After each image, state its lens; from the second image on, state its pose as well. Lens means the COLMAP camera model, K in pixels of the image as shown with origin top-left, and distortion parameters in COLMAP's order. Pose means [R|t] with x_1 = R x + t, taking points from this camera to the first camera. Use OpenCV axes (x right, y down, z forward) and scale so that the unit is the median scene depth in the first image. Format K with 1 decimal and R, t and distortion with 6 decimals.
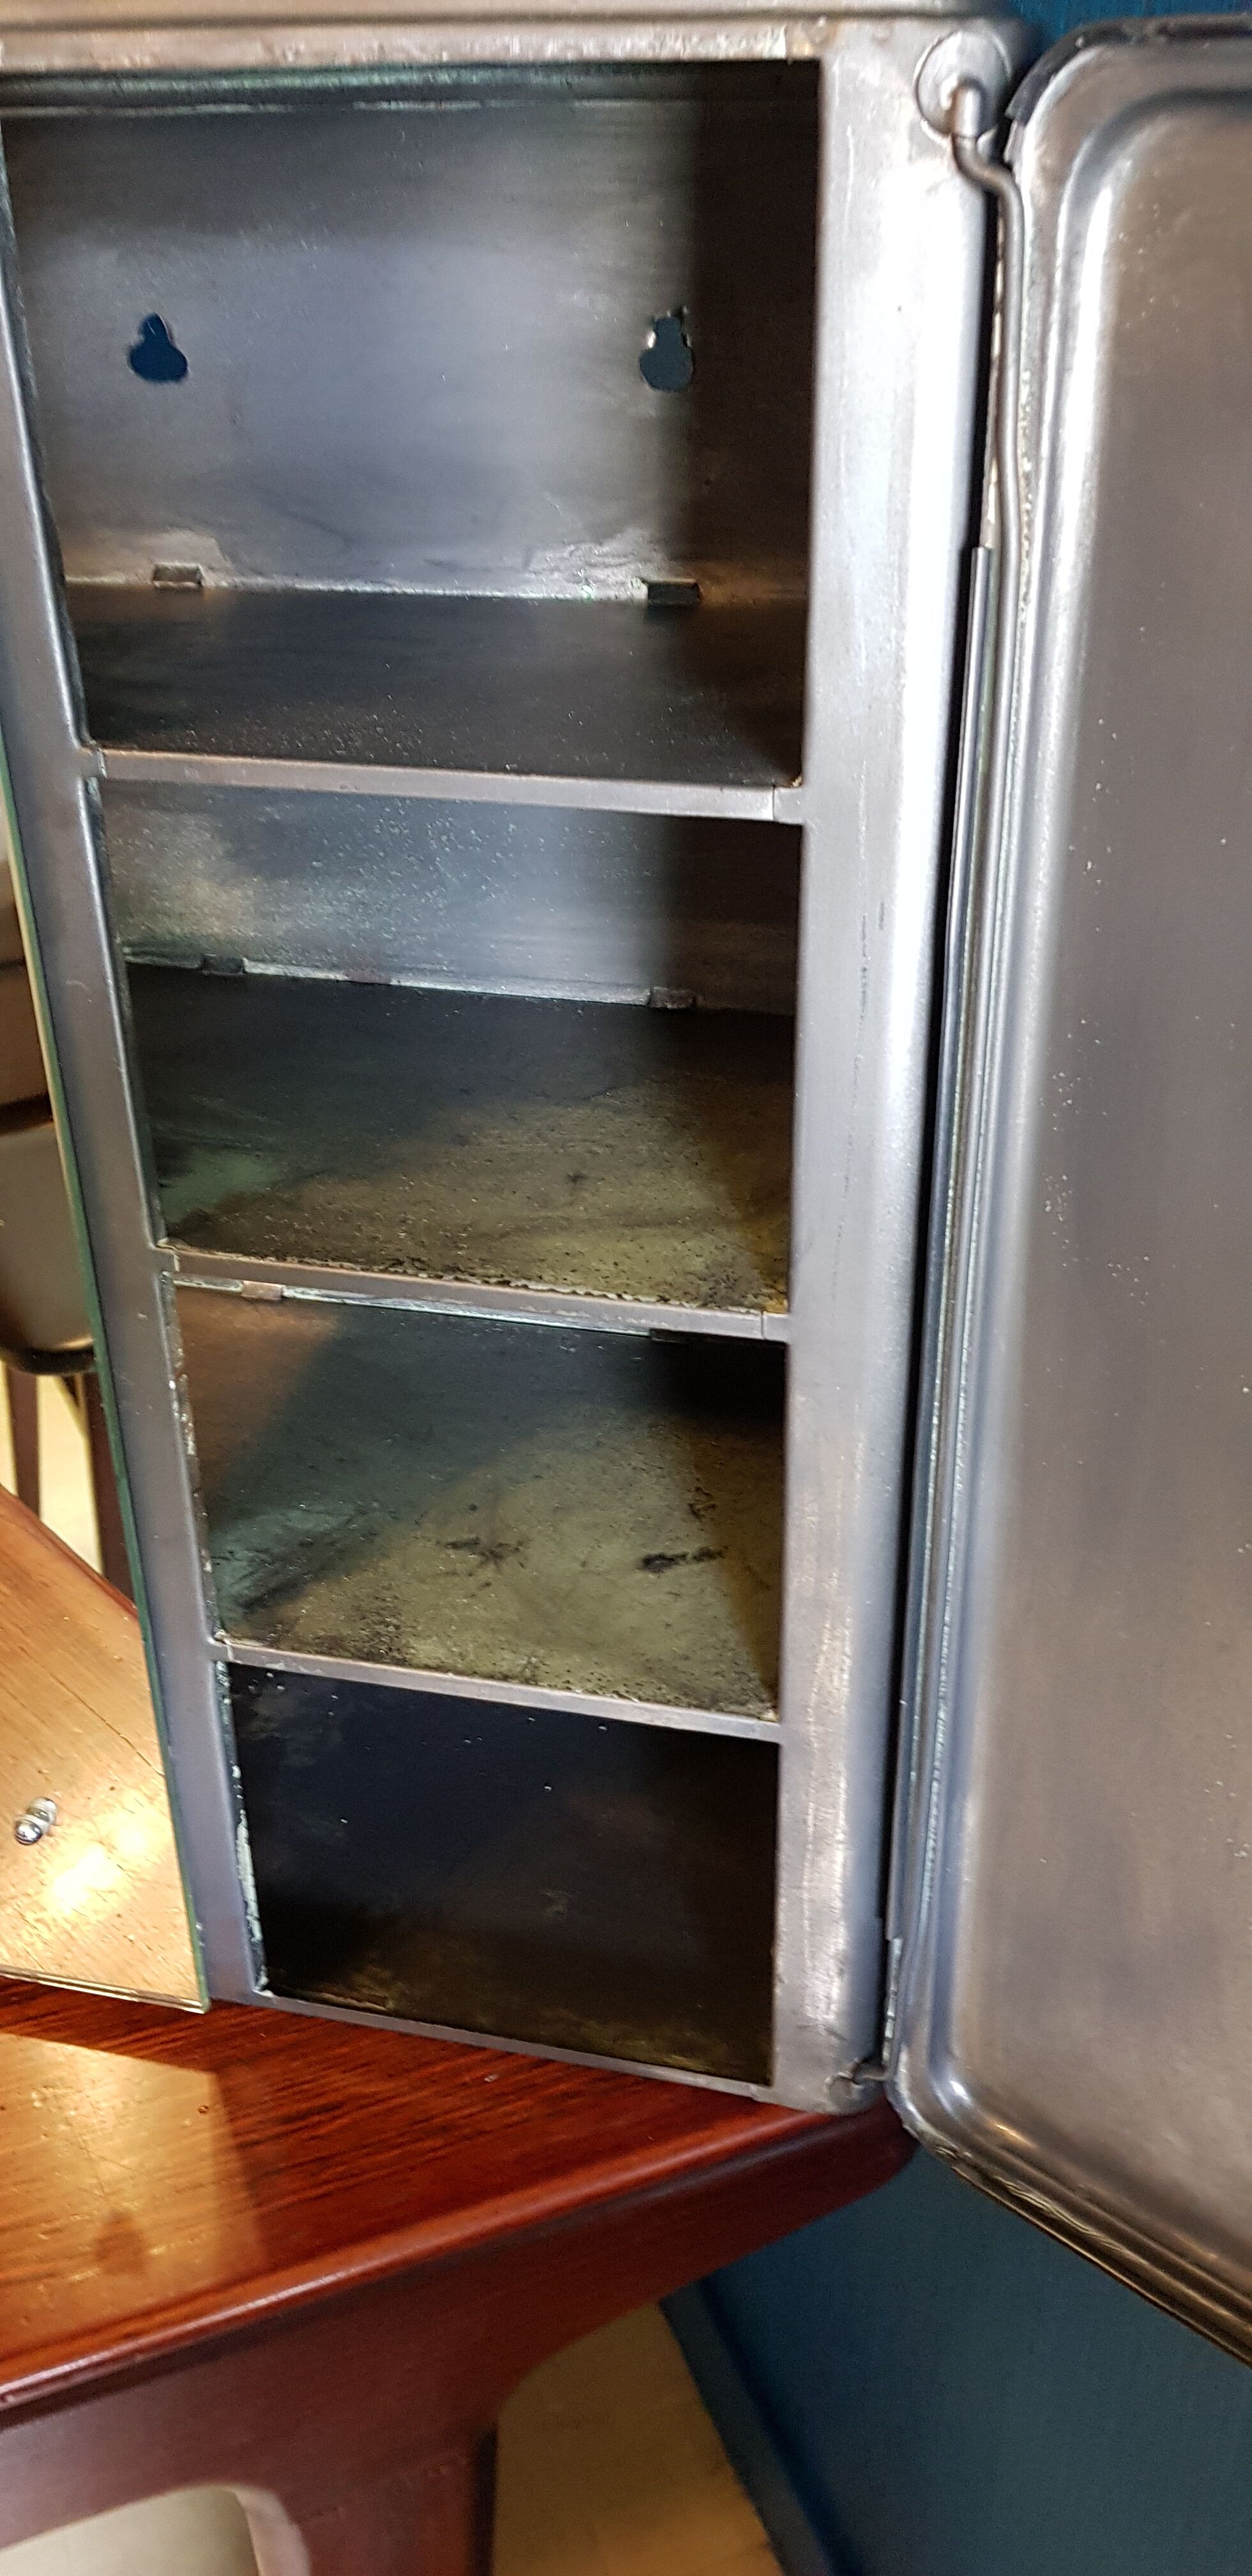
lens RADIAL K [[2089.8, 0, 626.0], [0, 2089.8, 1288.0], [0, 0, 1]] dist [0.087413, -0.155965]
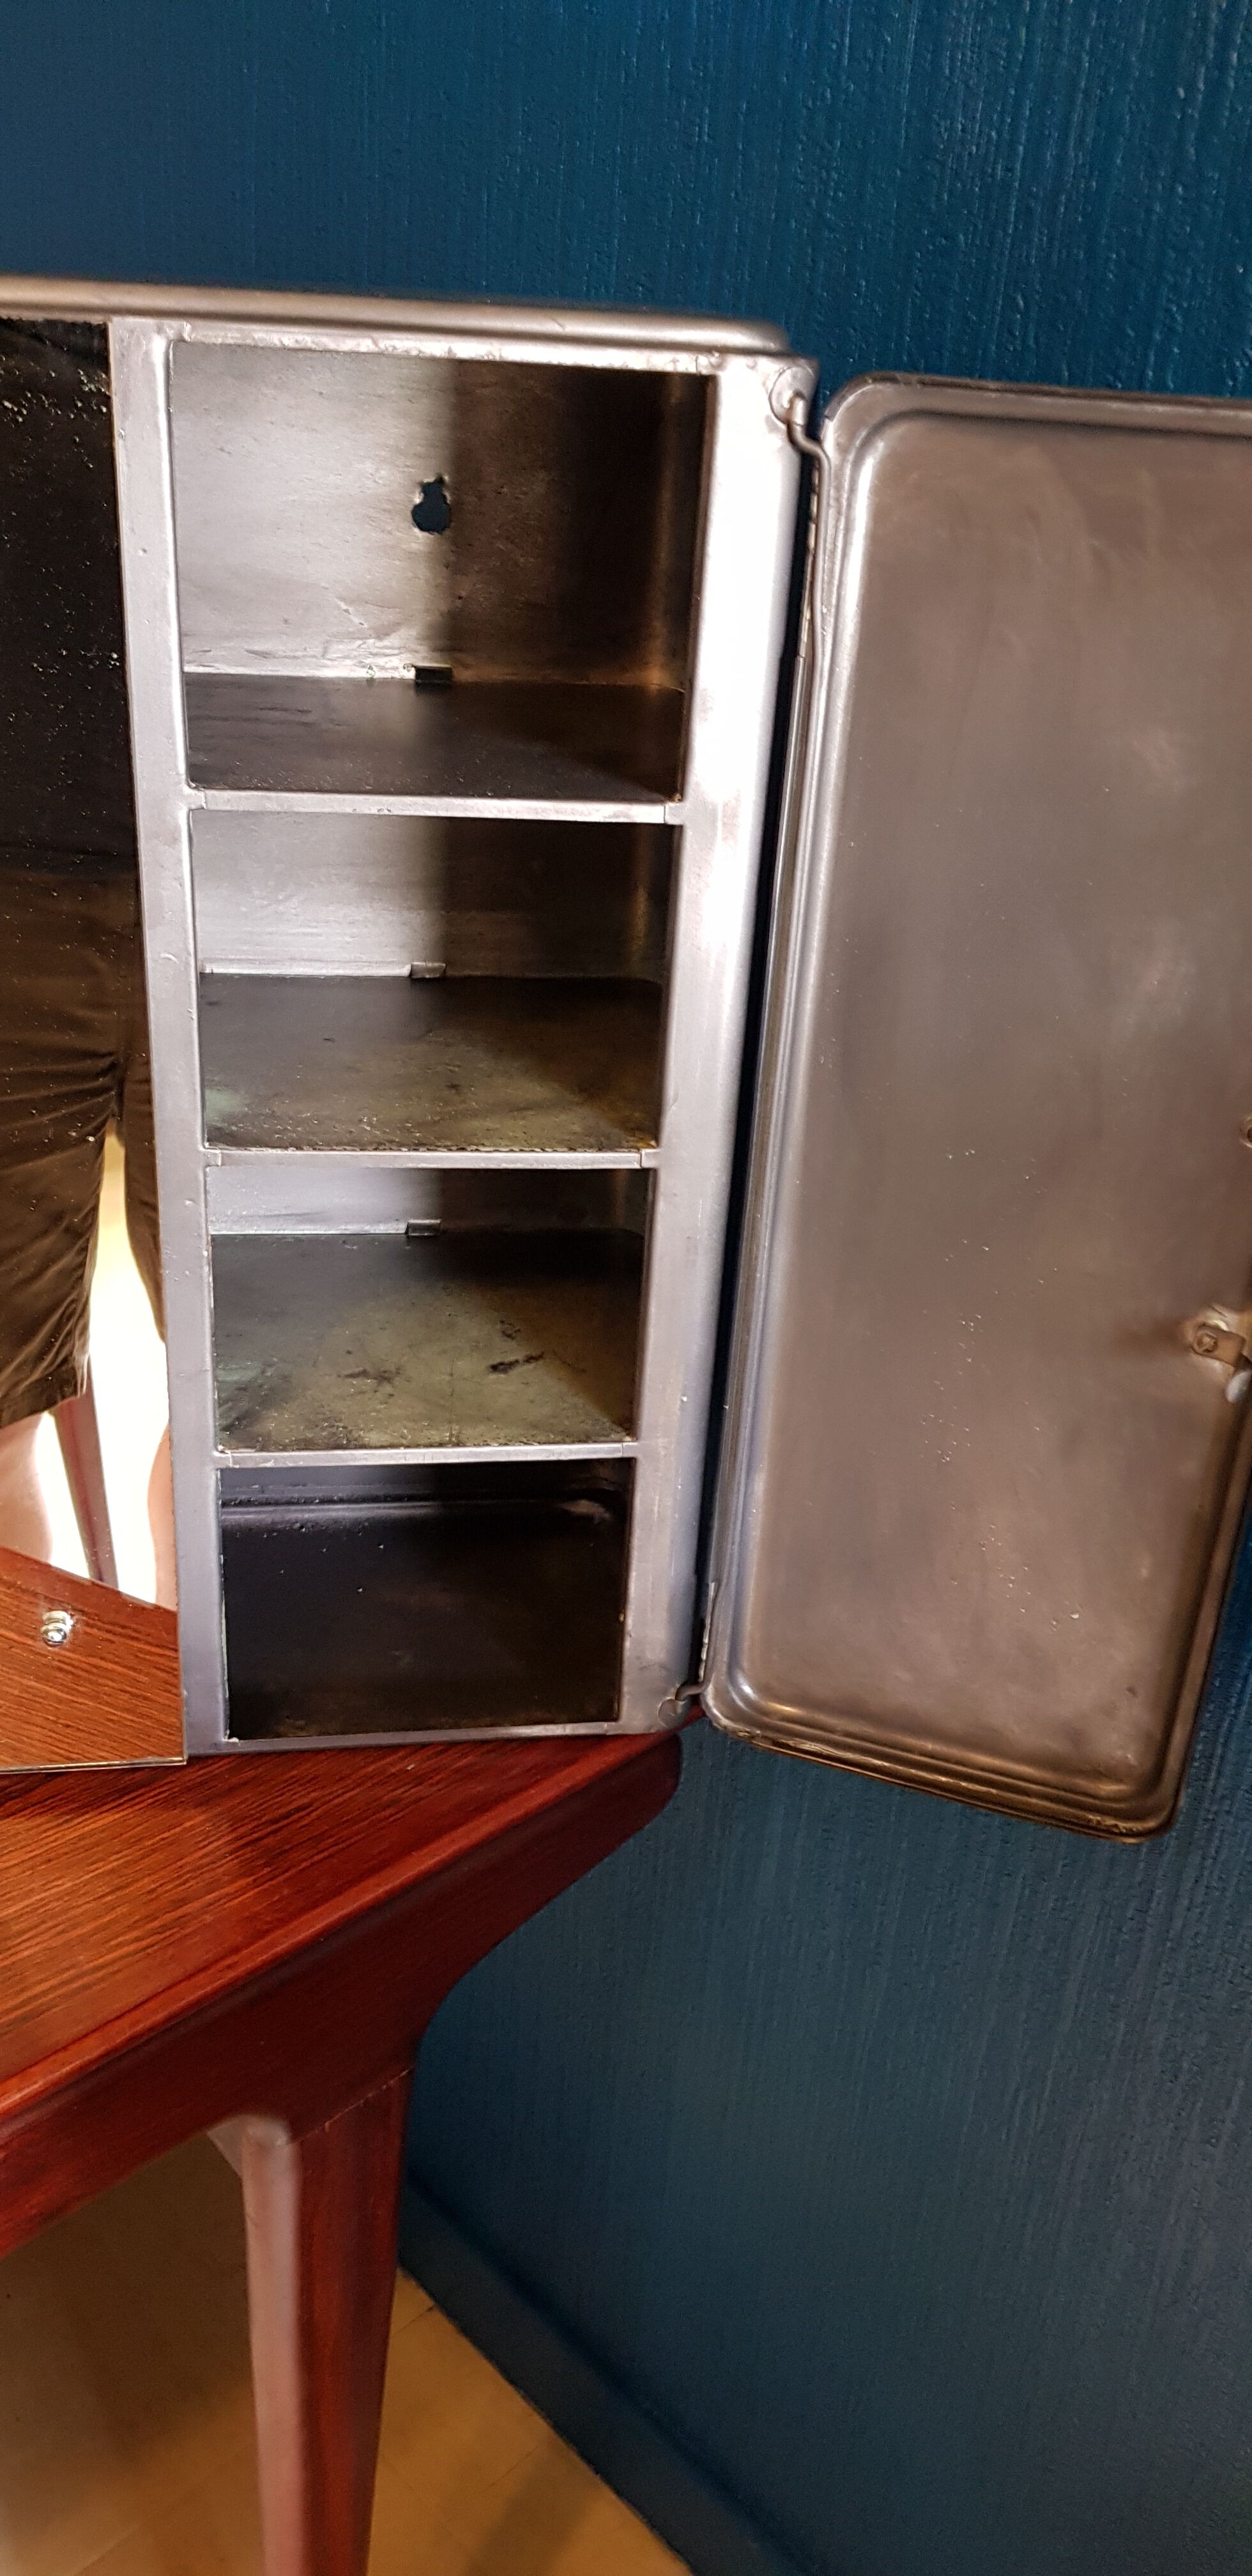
lens RADIAL K [[2107.2, 0, 614.9], [0, 2107.2, 1325.3], [0, 0, 1]] dist [0.088081, -0.186493]
pose [[0.926102, -0.113360, 0.359839, -0.455384], [0.116562, 0.993100, 0.012866, 0.102558], [-0.358814, 0.030029, 0.932926, -0.371690]]
